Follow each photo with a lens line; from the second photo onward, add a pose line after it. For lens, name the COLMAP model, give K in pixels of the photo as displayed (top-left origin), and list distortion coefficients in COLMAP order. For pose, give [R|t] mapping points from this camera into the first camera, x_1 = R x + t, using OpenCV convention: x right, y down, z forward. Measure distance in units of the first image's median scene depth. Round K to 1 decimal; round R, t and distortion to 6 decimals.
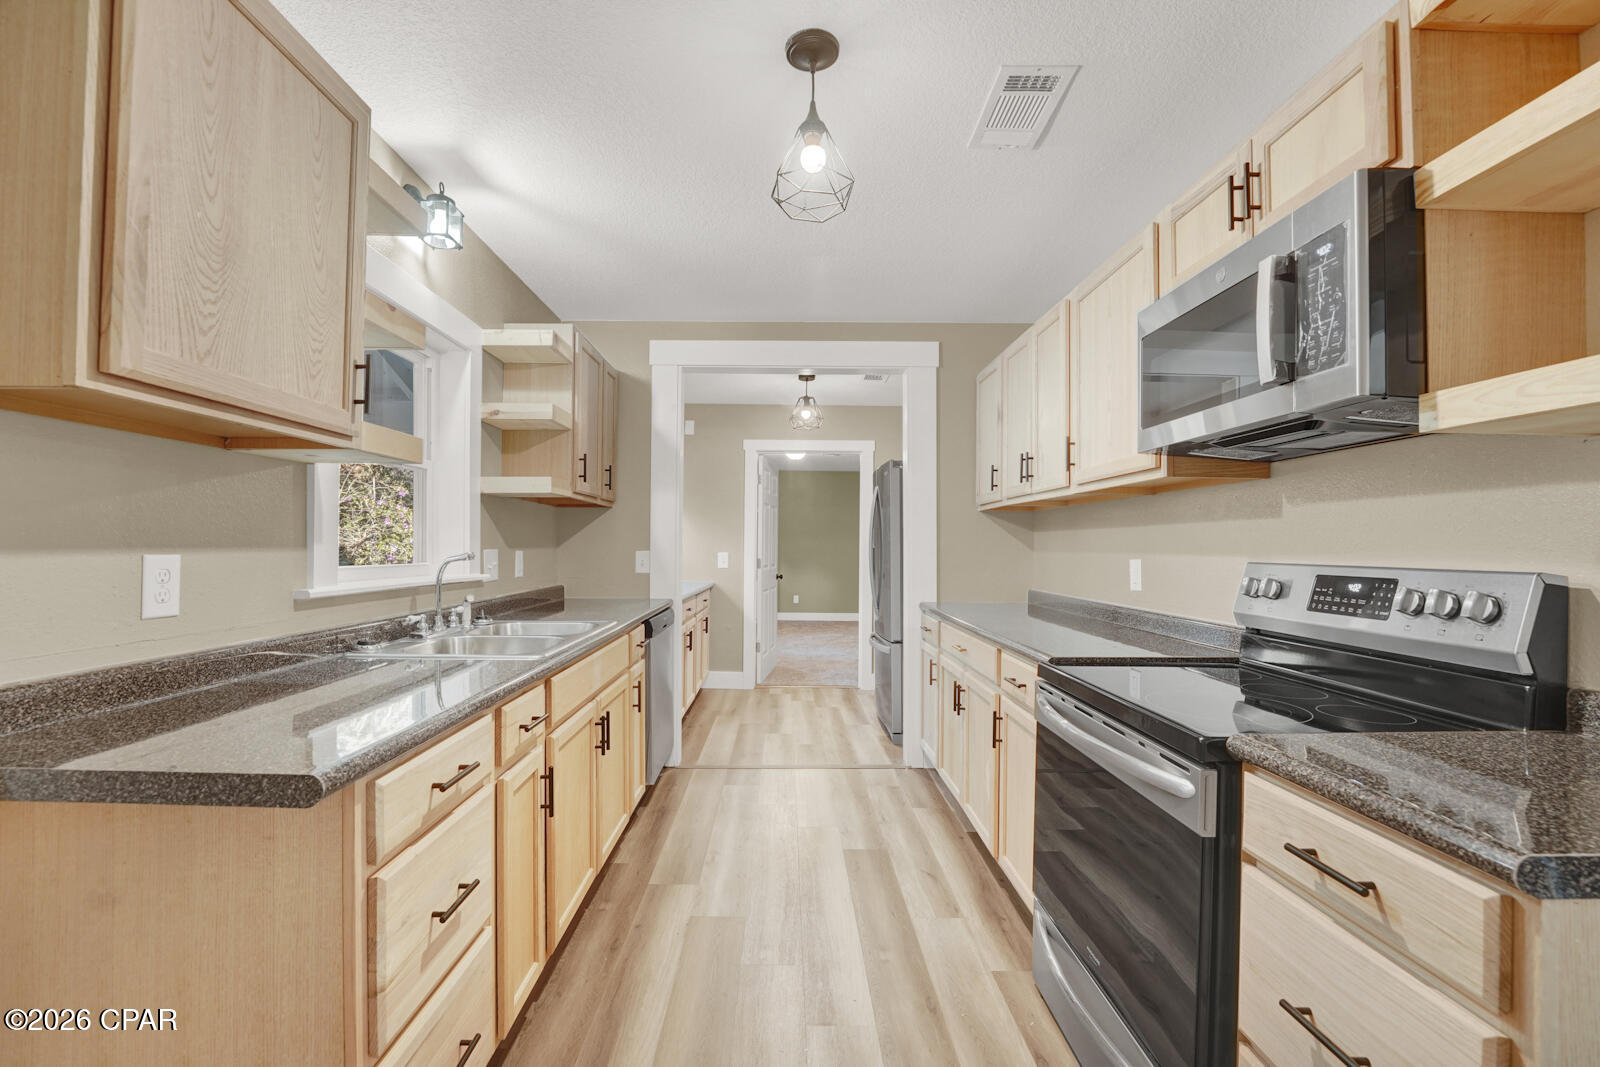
lens RADIAL K [[674.7, 0, 792.8], [0, 674.7, 537.6], [0, 0, 1]] dist [-0.025263, 0.002656]
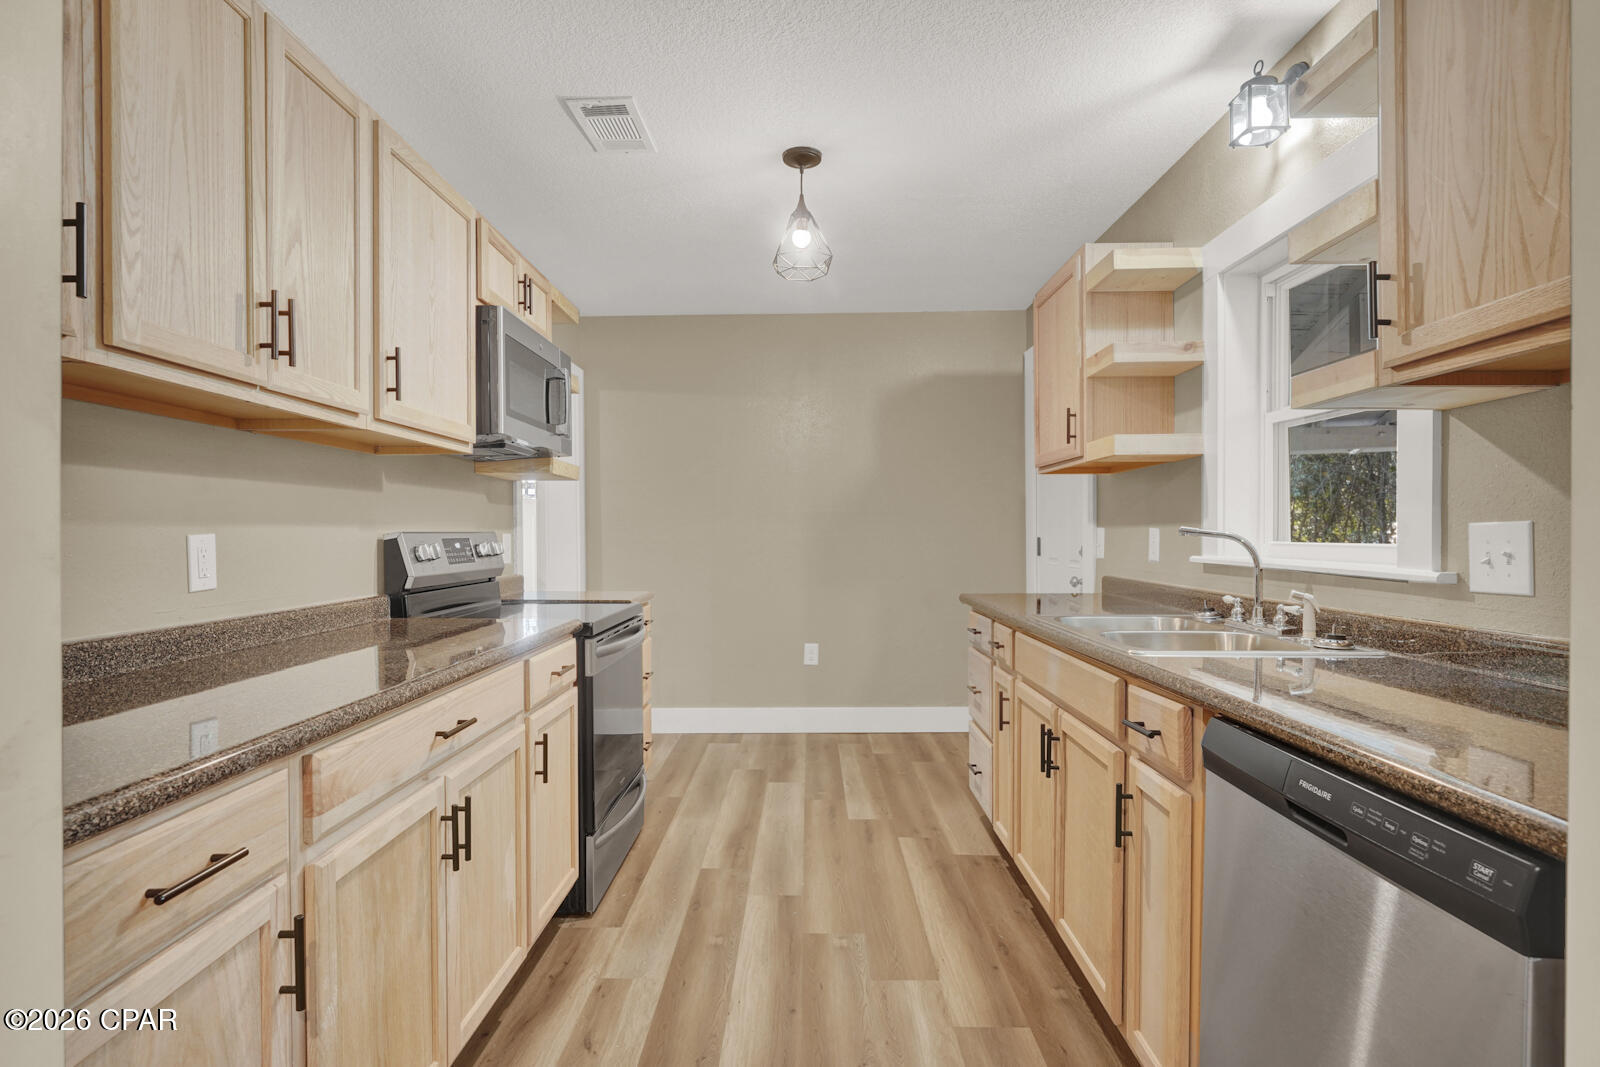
lens RADIAL K [[834.1, 0, 786.0], [0, 834.1, 538.4], [0, 0, 1]] dist [-0.000826, 0.000097]
pose [[-0.999236, -0.004453, 0.038840, -0.005588], [-0.004578, 0.999985, -0.003138, 0.041199], [-0.038826, -0.003314, -0.999241, 1.991427]]
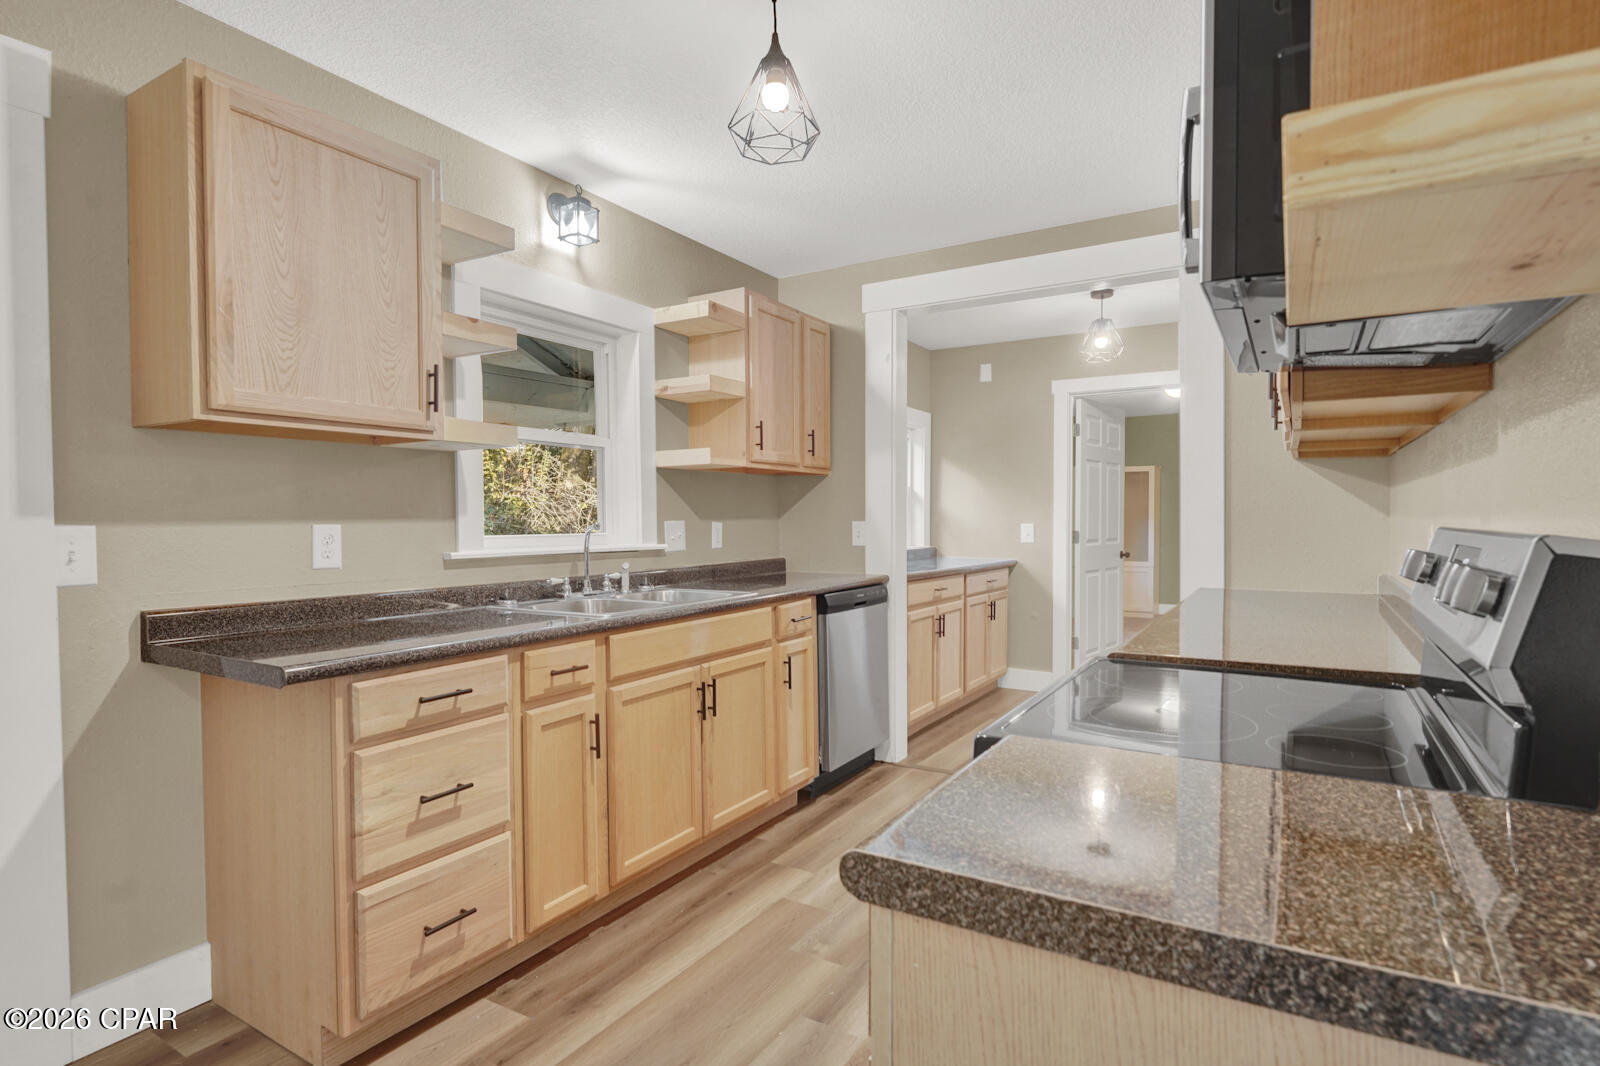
lens RADIAL K [[834.1, 0, 799.7], [0, 834.1, 535.7], [0, 0, 1]] dist [-0.000826, 0.000097]
pose [[0.850488, -0.000657, -0.525995, 0.496980], [0.017940, 0.999454, 0.027759, 0.010817], [0.525689, -0.033045, 0.850035, 0.008542]]
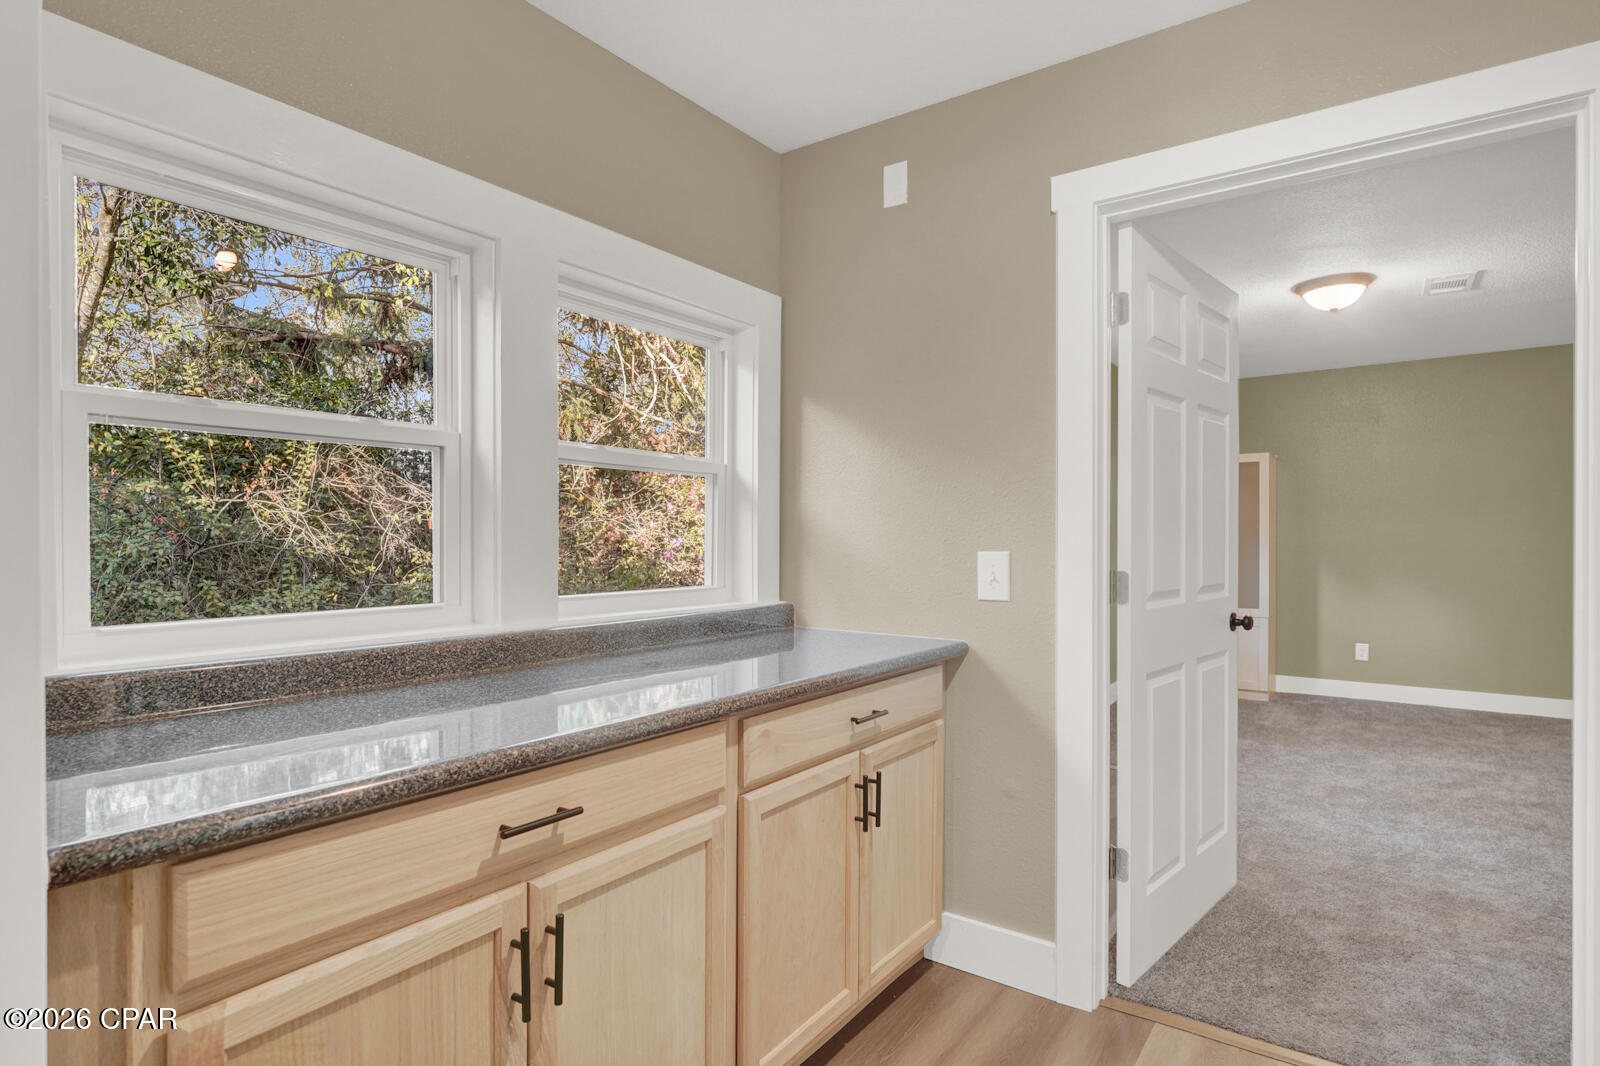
lens RADIAL K [[834.1, 0, 799.1], [0, 834.1, 539.1], [0, 0, 1]] dist [-0.000826, 0.000097]
pose [[0.807212, -0.007814, -0.590210, 0.144684], [0.016430, 0.999822, 0.009235, 0.029209], [0.590033, -0.017152, 0.807197, 1.626929]]
